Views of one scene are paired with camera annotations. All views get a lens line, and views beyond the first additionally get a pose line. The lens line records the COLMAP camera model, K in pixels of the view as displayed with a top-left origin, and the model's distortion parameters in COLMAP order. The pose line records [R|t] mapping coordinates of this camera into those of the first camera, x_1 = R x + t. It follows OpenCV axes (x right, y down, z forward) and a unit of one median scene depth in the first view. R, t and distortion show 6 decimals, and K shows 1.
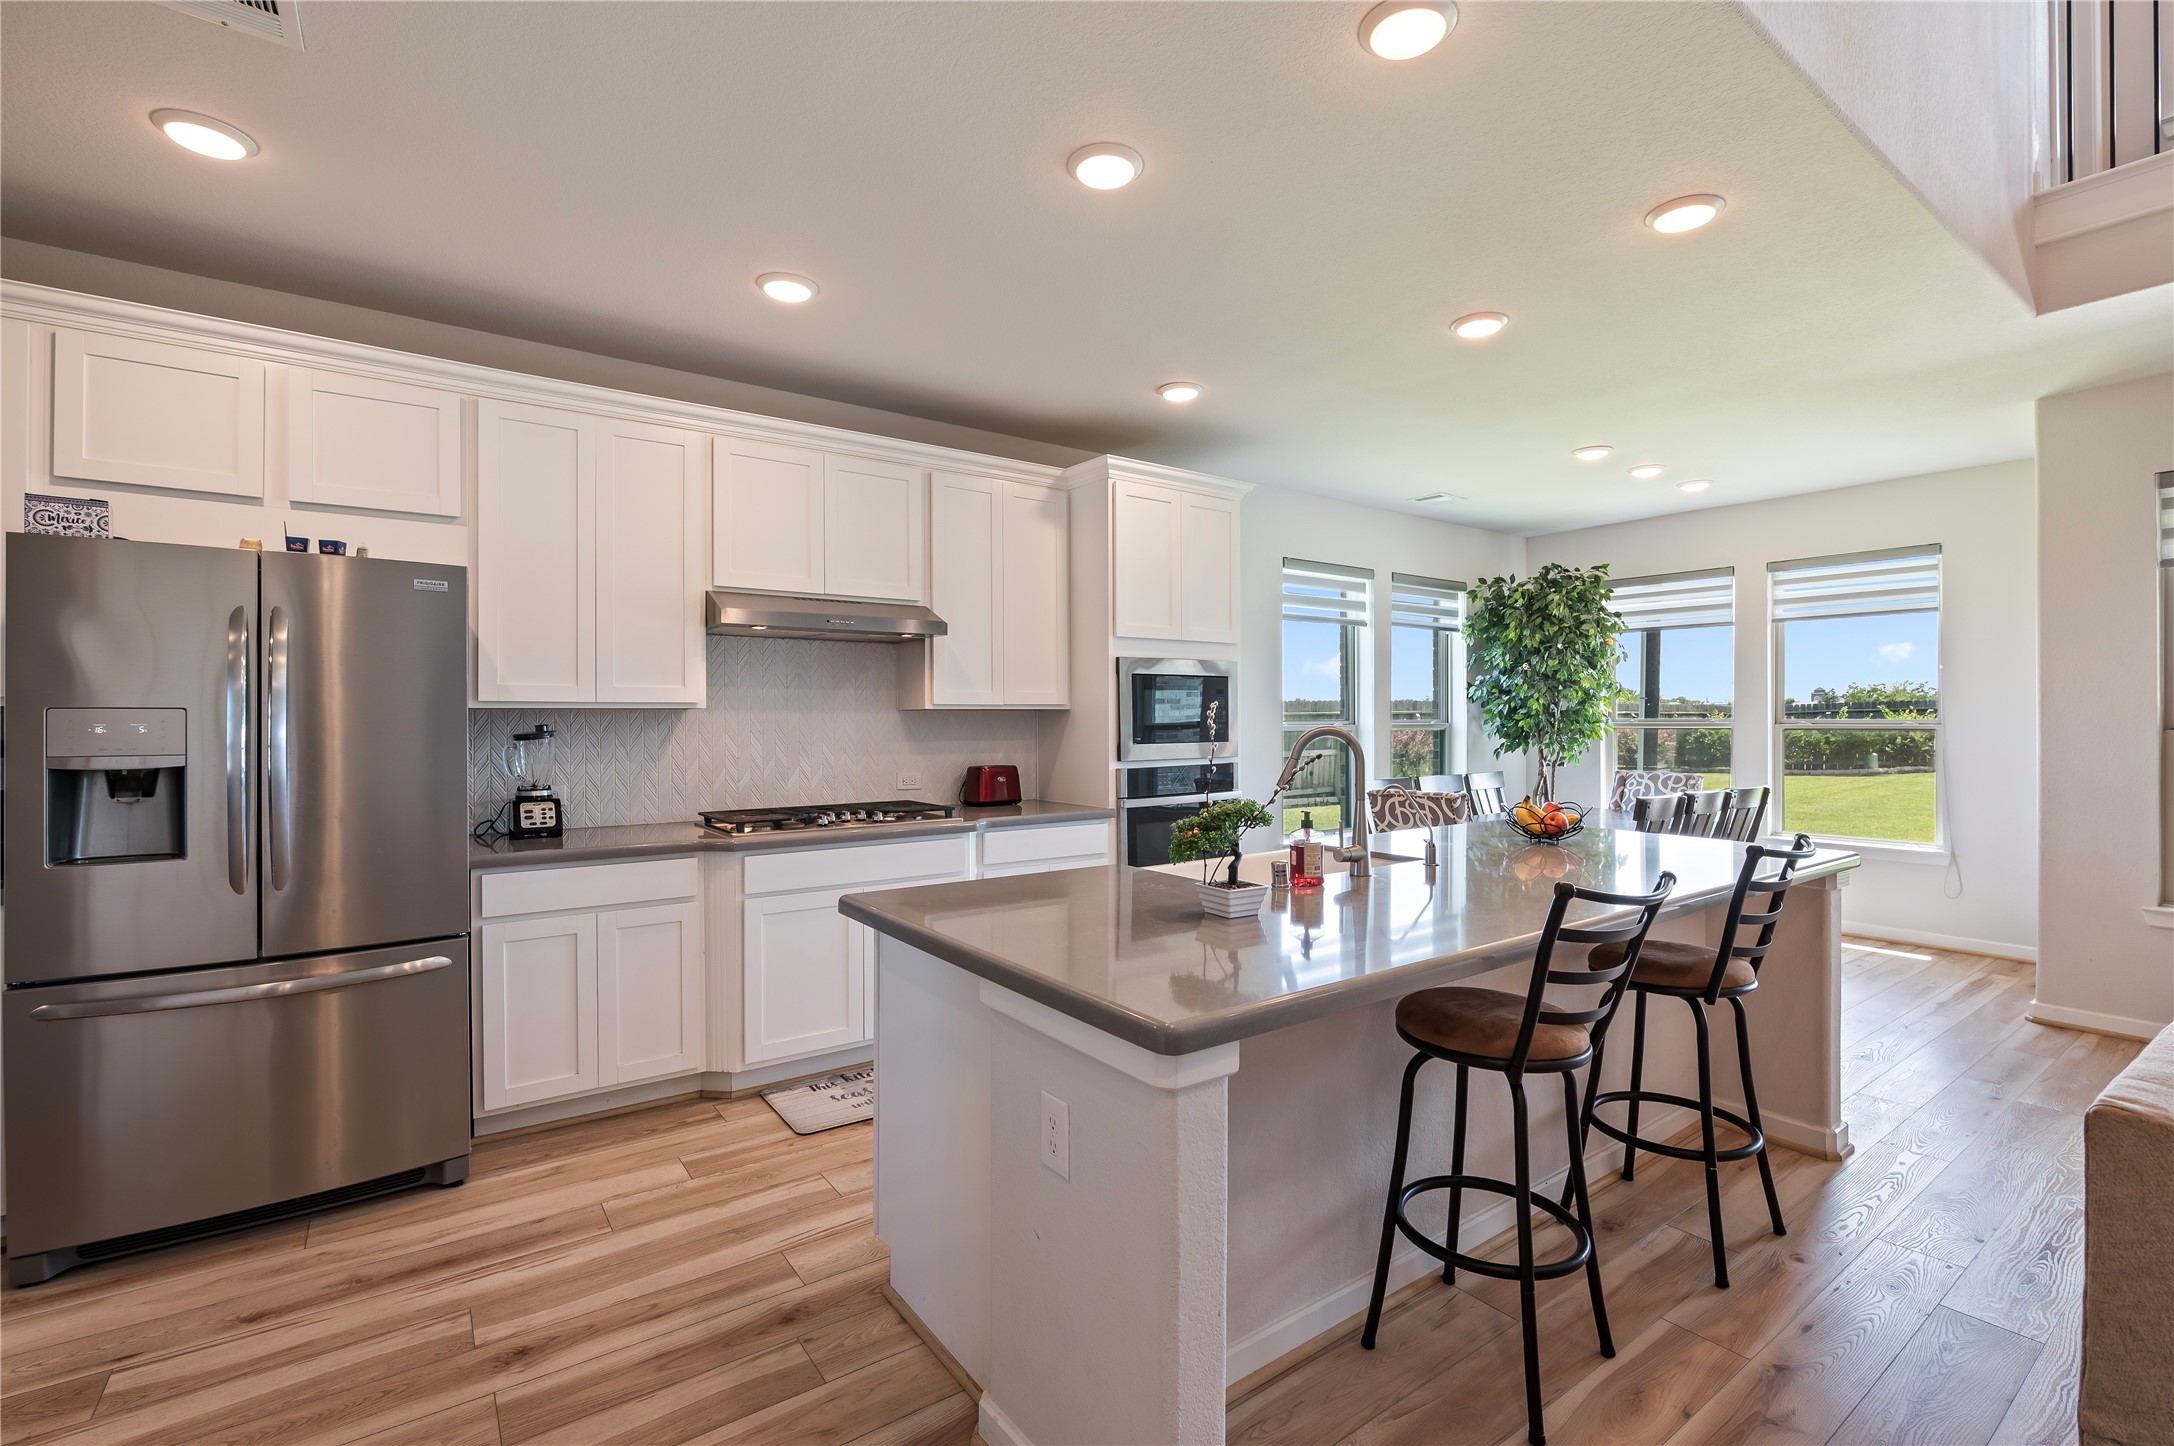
lens RADIAL K [[993.1, 0, 1061.9], [0, 993.1, 724.7], [0, 0, 1]] dist [-0.010694, -0.000168]
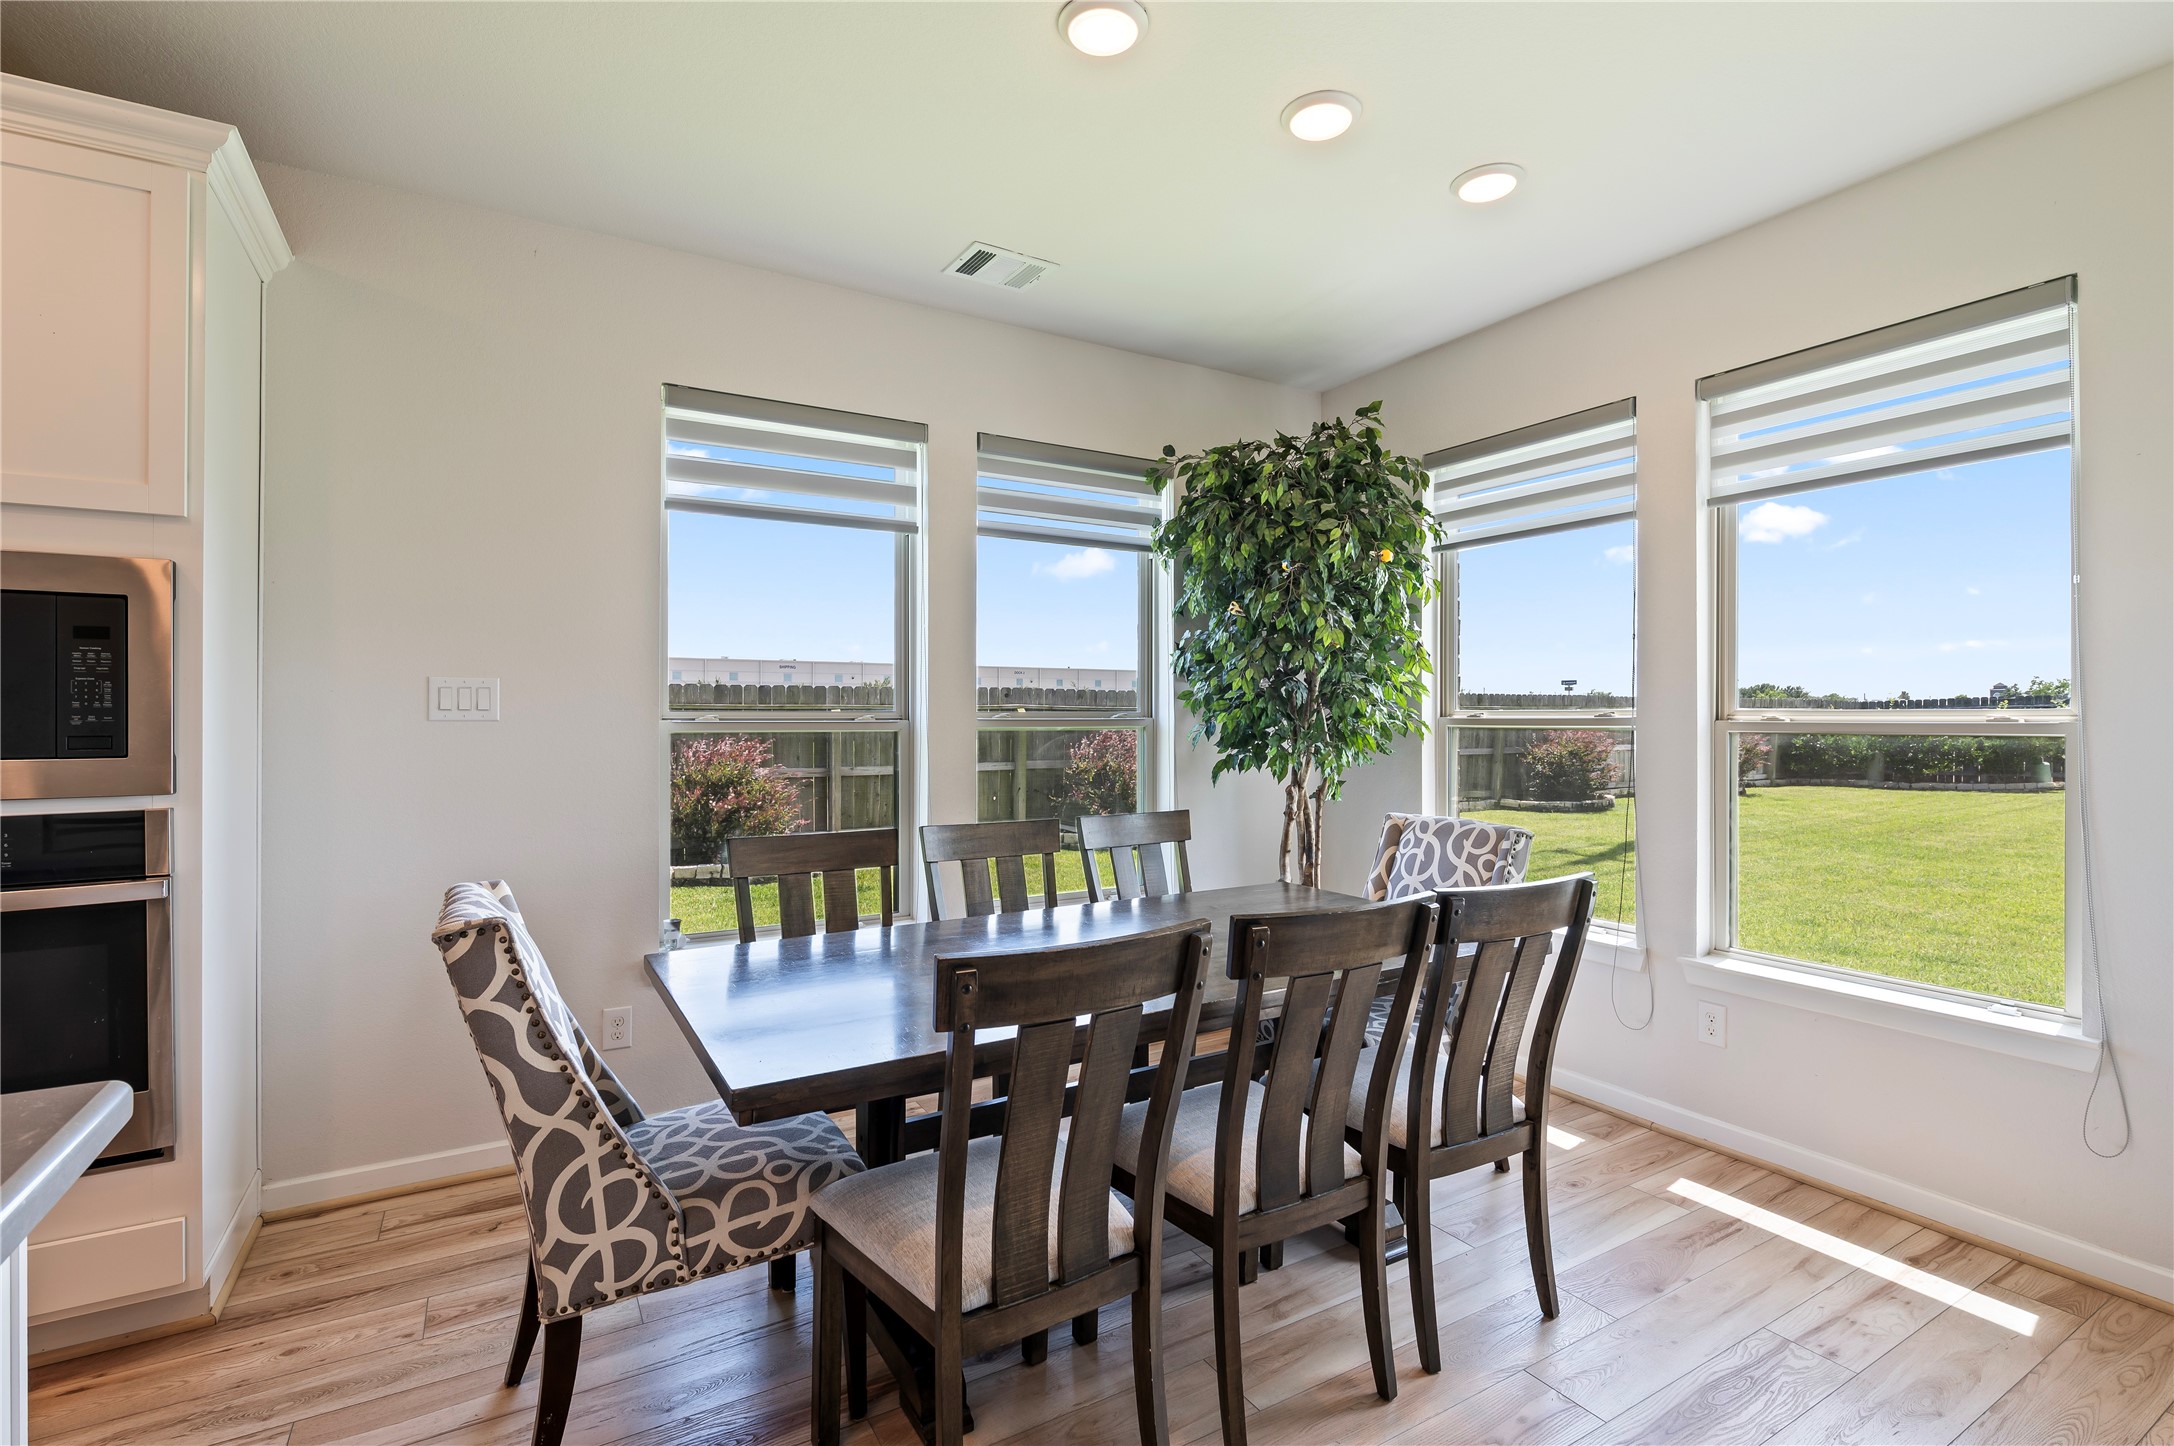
lens RADIAL K [[993.1, 0, 1119.2], [0, 993.1, 717.8], [0, 0, 1]] dist [-0.010694, -0.000168]
pose [[0.996583, 0.002639, -0.082553, 0.458272], [-0.003103, 0.999980, -0.005500, 0.001636], [0.082536, 0.005737, 0.996572, 0.484893]]
